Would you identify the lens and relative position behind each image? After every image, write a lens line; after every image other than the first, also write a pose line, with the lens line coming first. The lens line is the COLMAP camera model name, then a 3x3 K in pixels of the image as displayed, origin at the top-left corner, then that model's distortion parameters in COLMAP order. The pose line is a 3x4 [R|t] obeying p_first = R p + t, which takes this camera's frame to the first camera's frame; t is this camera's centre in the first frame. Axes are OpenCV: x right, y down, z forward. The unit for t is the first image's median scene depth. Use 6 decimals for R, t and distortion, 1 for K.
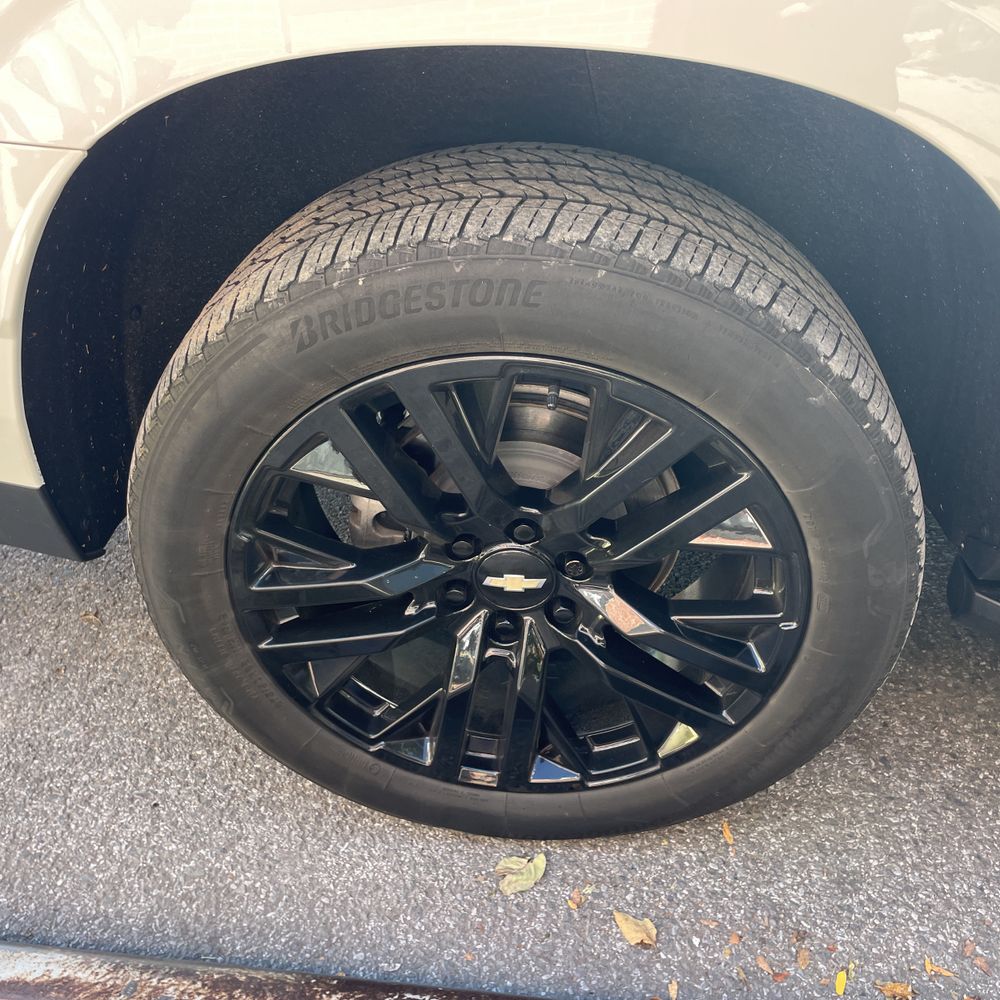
lens RADIAL K [[981.6, 0, 503.9], [0, 981.6, 477.8], [0, 0, 1]] dist [0.077113, -0.099657]
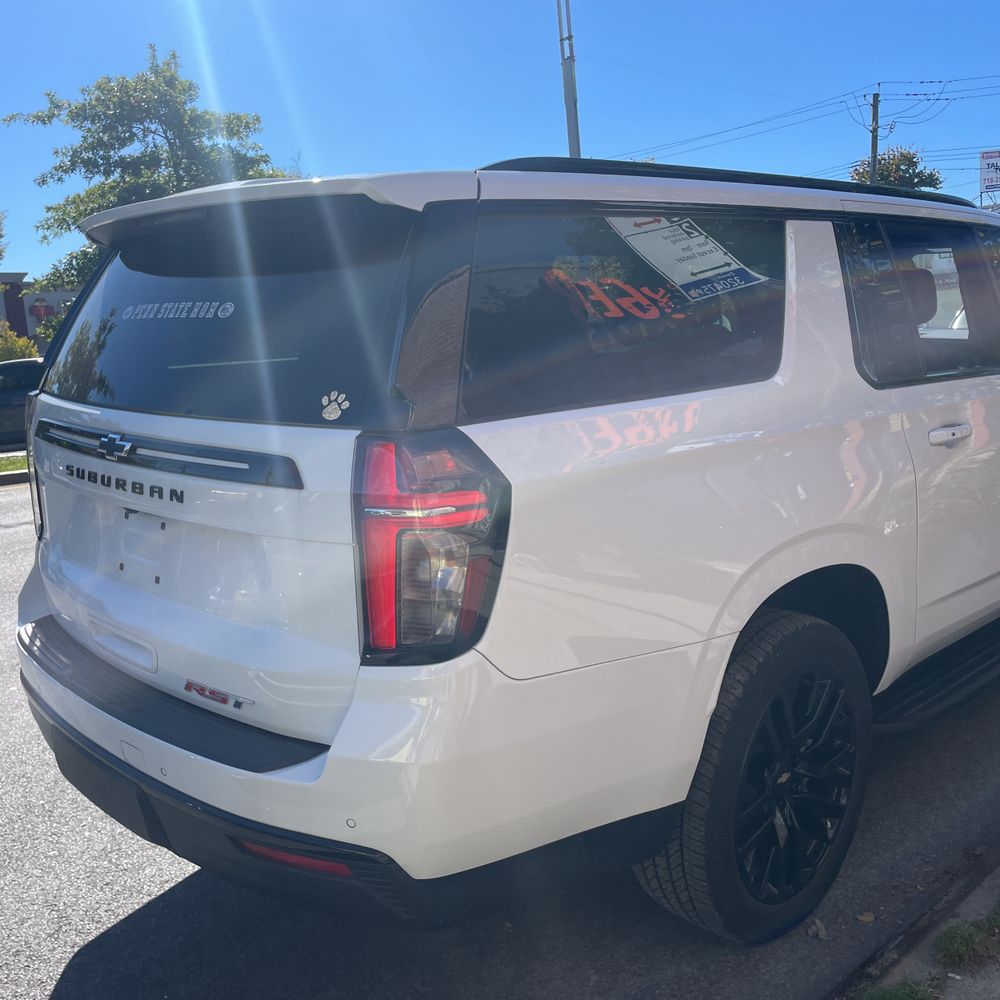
lens RADIAL K [[1026.9, 0, 498.6], [0, 1026.9, 468.8], [0, 0, 1]] dist [0.011919, 0.008693]
pose [[0.633843, -0.118889, 0.764269, -2.101007], [0.455666, 0.855836, -0.244772, -0.221731], [-0.624989, 0.503399, 0.596640, -0.392765]]
